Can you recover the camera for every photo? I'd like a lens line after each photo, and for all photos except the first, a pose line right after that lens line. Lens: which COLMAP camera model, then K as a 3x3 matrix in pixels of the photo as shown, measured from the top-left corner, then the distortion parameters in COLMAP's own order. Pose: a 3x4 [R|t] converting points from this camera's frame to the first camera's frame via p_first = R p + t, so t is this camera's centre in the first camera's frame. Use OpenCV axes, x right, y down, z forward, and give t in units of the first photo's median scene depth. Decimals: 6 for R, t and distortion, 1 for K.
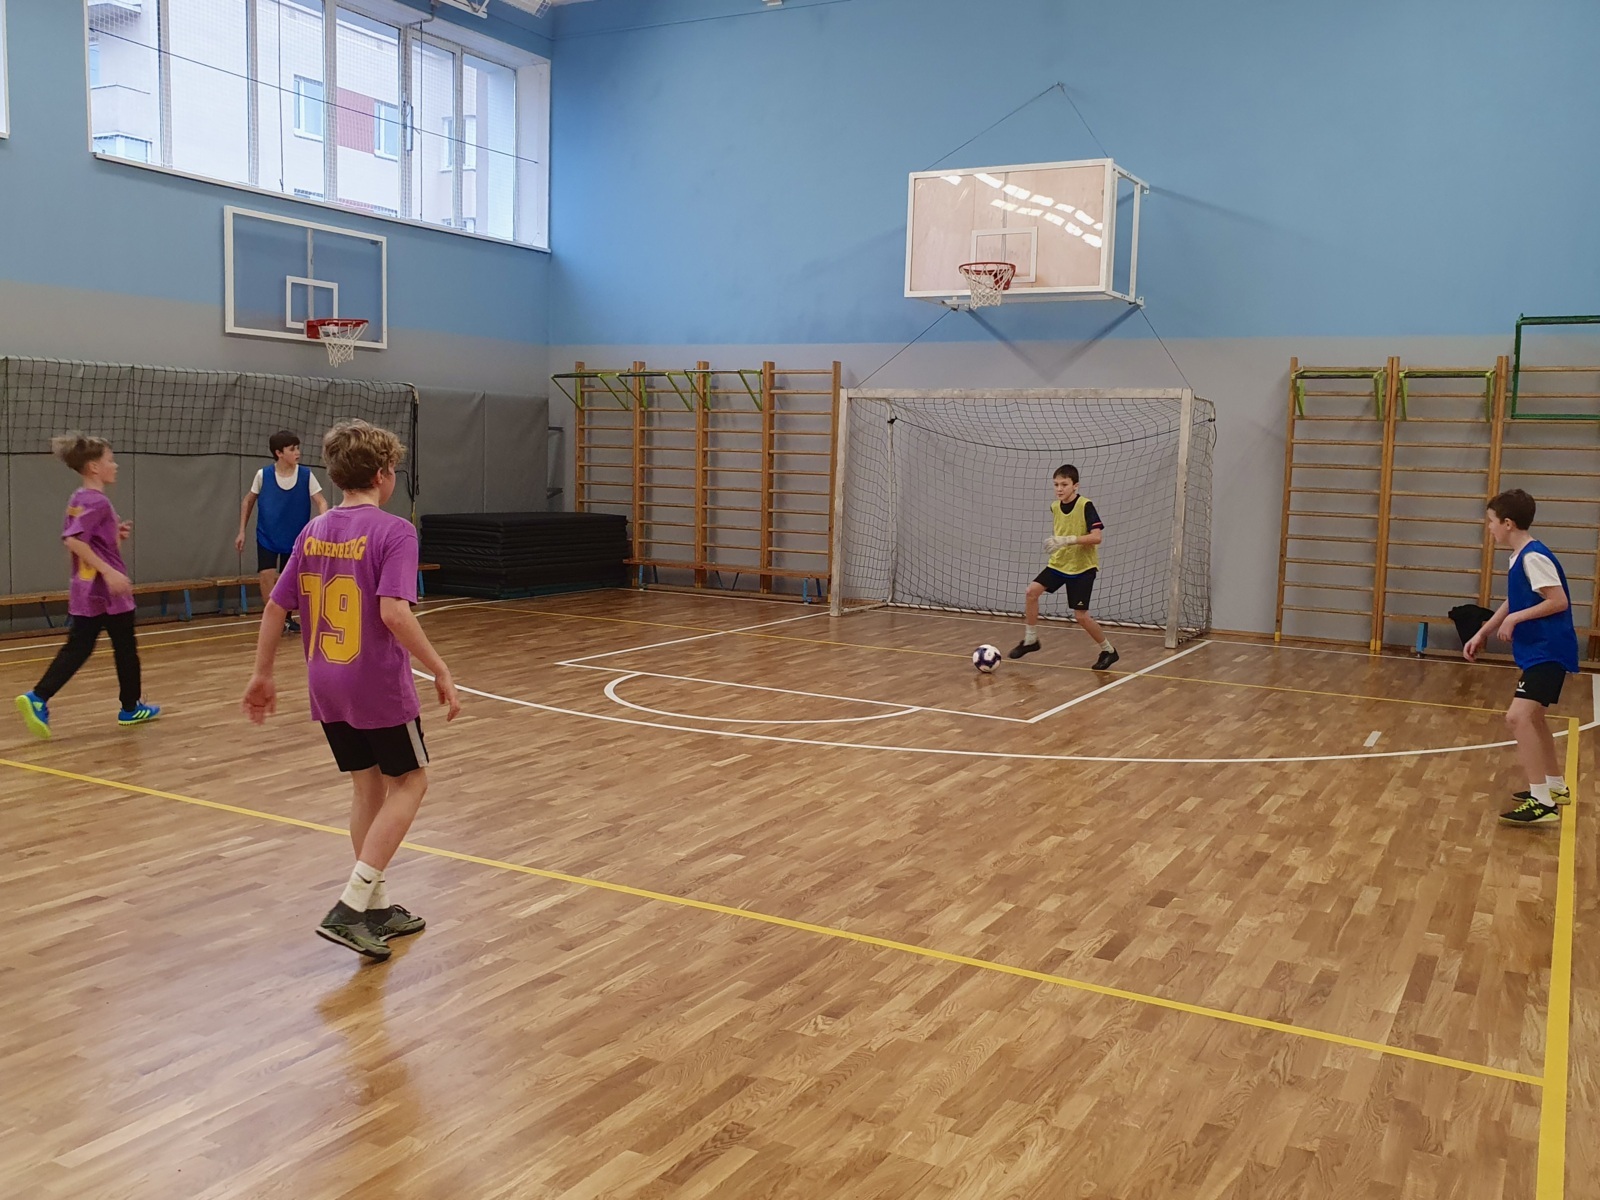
lens RADIAL K [[1408.3, 0, 800.0], [0, 1408.3, 600.0], [0, 0, 1]] dist [0.101848, -0.217133]
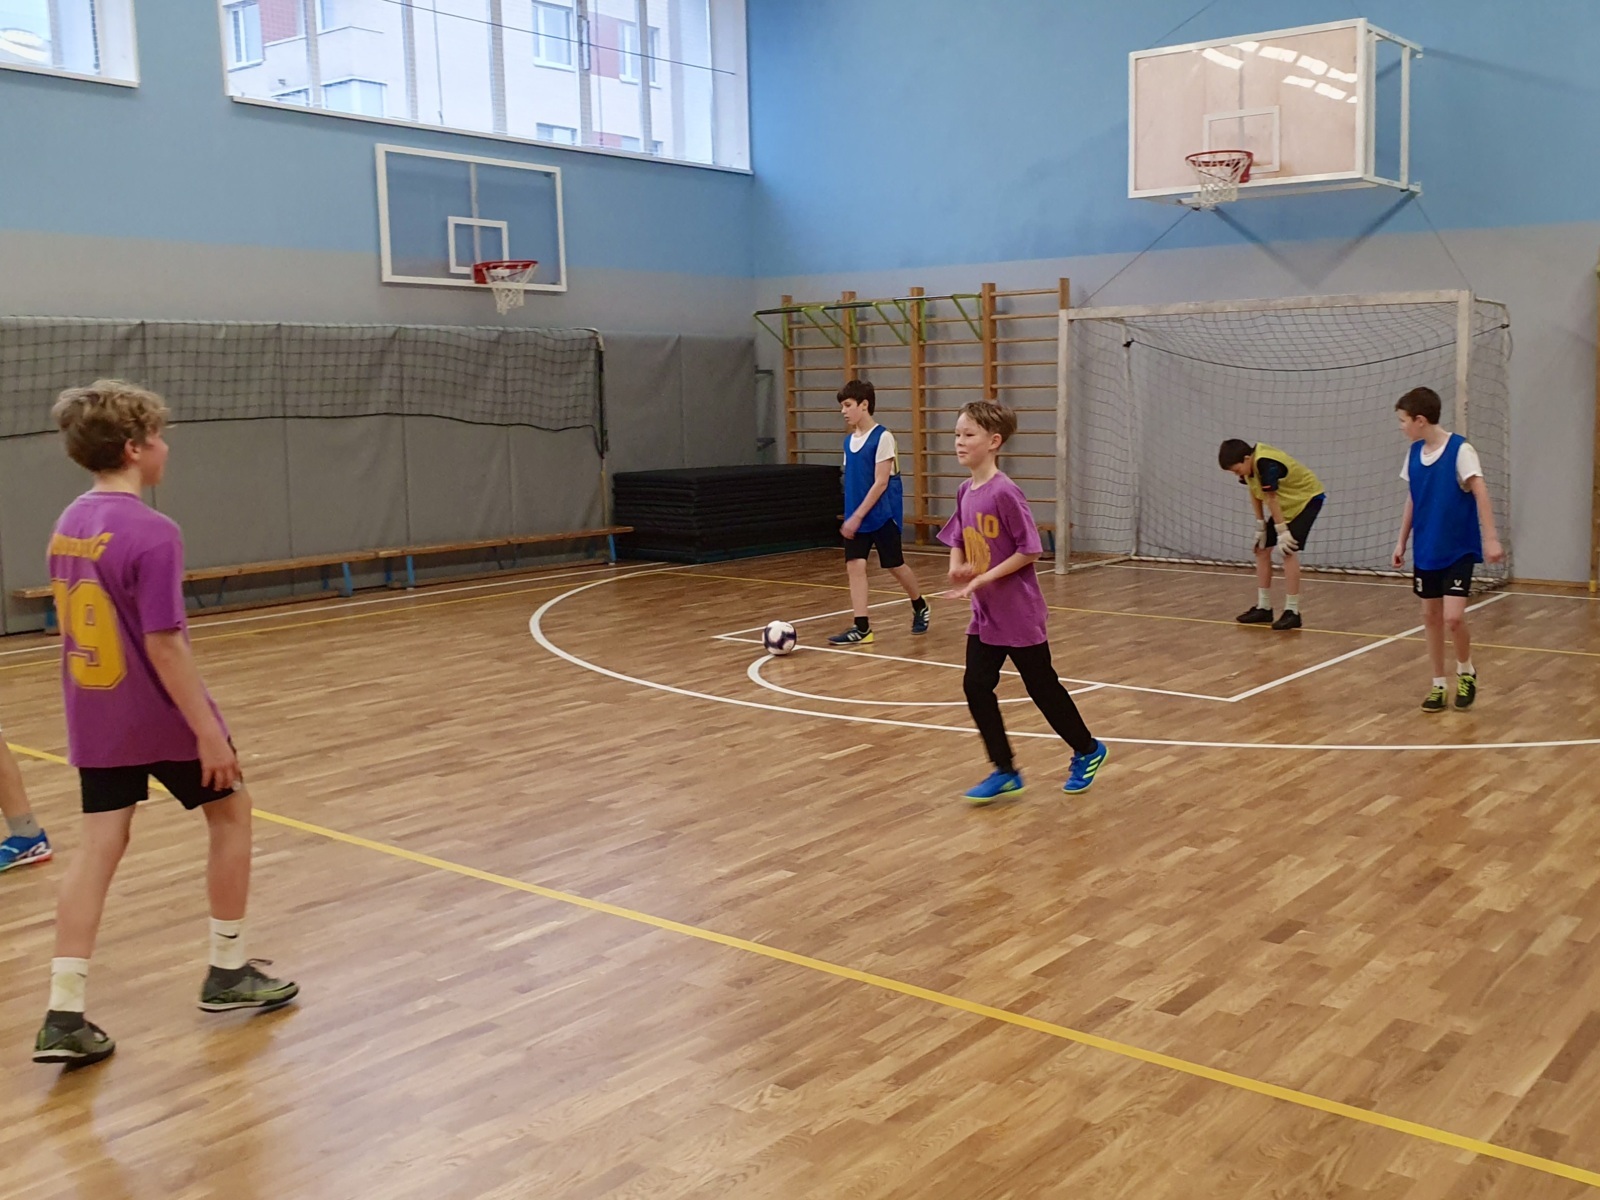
lens RADIAL K [[1547.9, 0, 922.5], [0, 1547.9, 580.7], [0, 0, 1]] dist [0.114019, -0.290734]
pose [[0.988576, -0.023333, -0.148904, 0.119409], [0.026264, 0.999497, 0.017749, -0.005124], [0.148415, -0.021457, 0.988692, 0.065561]]
